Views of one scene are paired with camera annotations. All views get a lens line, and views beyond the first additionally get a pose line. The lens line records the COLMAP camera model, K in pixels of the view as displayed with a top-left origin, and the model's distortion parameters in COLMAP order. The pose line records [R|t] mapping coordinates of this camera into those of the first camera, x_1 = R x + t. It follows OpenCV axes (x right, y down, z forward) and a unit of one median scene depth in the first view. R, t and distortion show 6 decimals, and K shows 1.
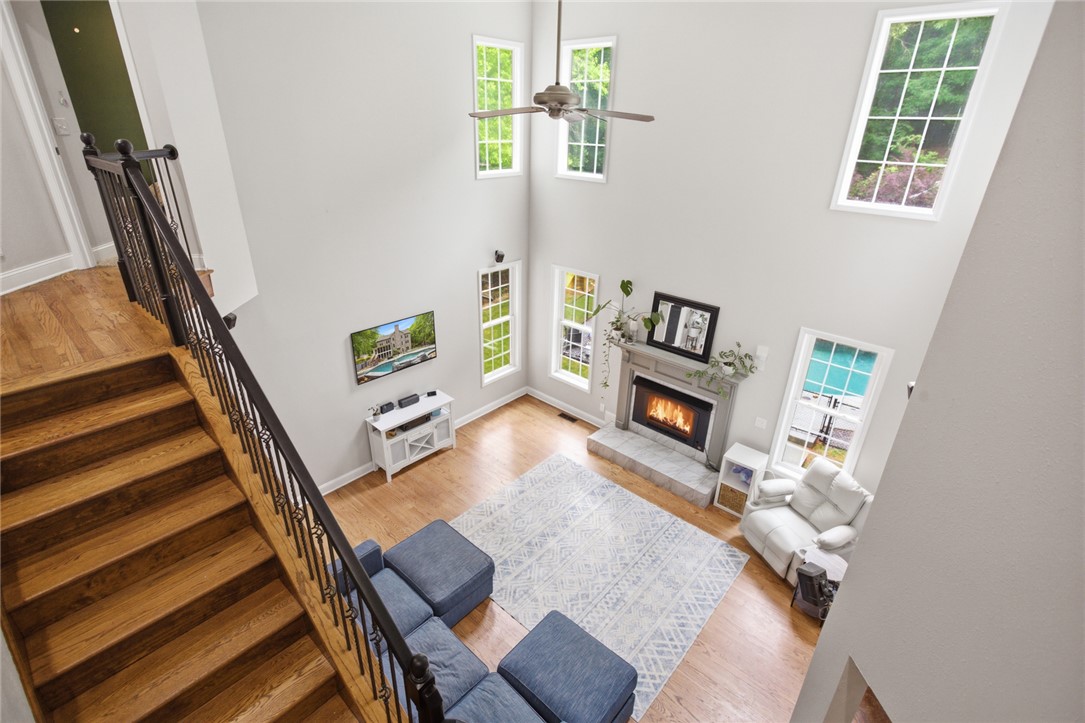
lens RADIAL K [[517.0, 0, 543.2], [0, 517.0, 353.2], [0, 0, 1]] dist [-0.006439, 0.000157]
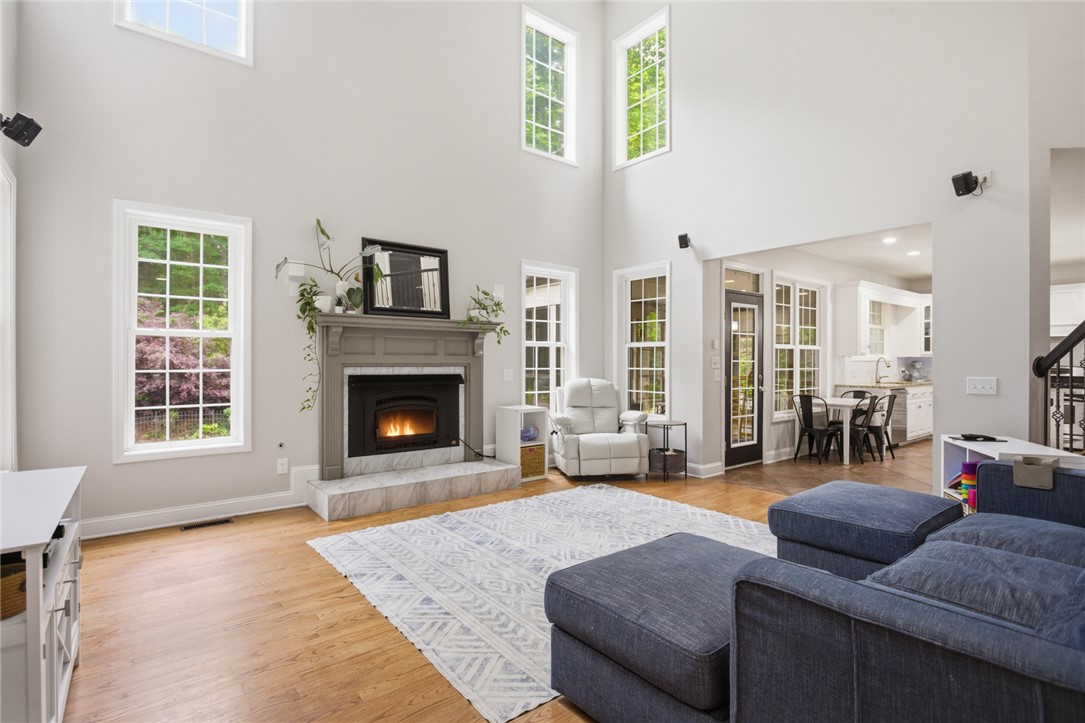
lens RADIAL K [[526.1, 0, 542.5], [0, 526.1, 361.5], [0, 0, 1]] dist [-0.001155, 0.000690]
pose [[0.163322, -0.026040, 0.986229, -0.447732], [0.408390, 0.911768, -0.043556, 0.164301], [-0.898078, 0.409880, 0.159547, 0.721872]]
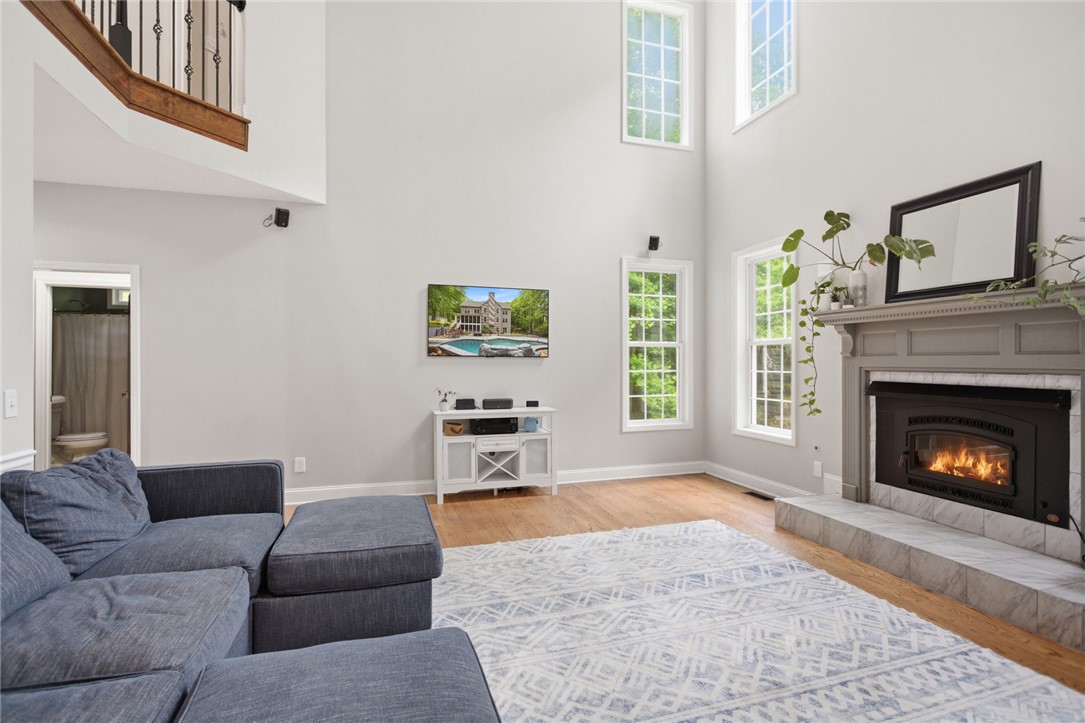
lens RADIAL K [[526.1, 0, 542.5], [0, 526.1, 361.5], [0, 0, 1]] dist [-0.001155, 0.000690]
pose [[0.860245, -0.026110, -0.509211, 0.174157], [-0.189351, 0.910911, -0.366590, 0.303304], [0.473418, 0.411777, 0.778663, 0.447355]]
